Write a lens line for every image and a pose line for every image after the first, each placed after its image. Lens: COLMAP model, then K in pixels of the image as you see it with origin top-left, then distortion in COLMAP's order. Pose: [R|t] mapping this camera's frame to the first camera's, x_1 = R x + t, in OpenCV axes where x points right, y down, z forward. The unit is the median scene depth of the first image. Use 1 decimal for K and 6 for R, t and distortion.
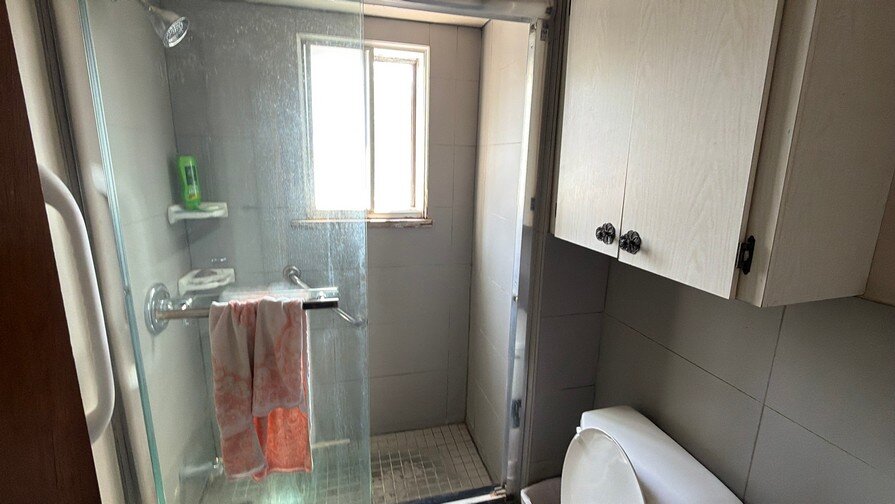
lens RADIAL K [[402.2, 0, 447.6], [0, 402.2, 249.0], [0, 0, 1]] dist [0.000000, -0.000241]
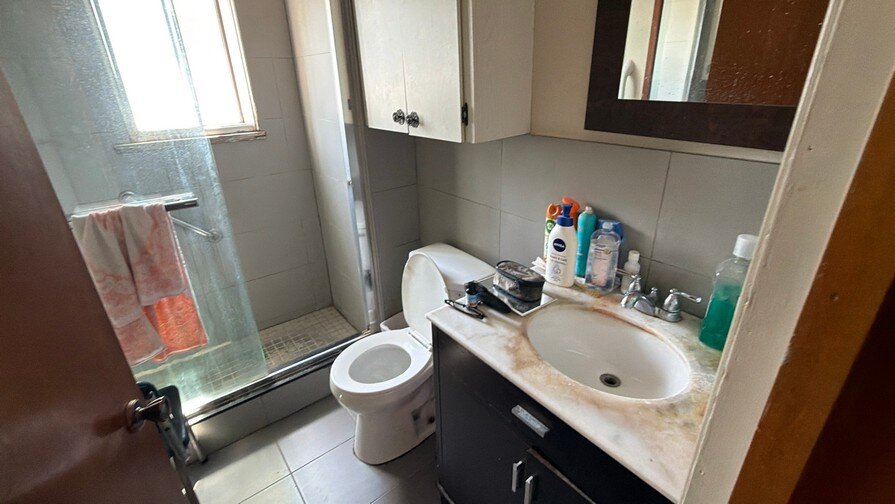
lens RADIAL K [[402.2, 0, 446.8], [0, 402.2, 251.8], [0, 0, 1]] dist [0.000000, -0.000241]
pose [[0.922113, -0.198106, 0.332357, -0.018313], [0.130493, 0.967885, 0.214871, 0.120544], [-0.364251, -0.154765, 0.918351, -0.388971]]
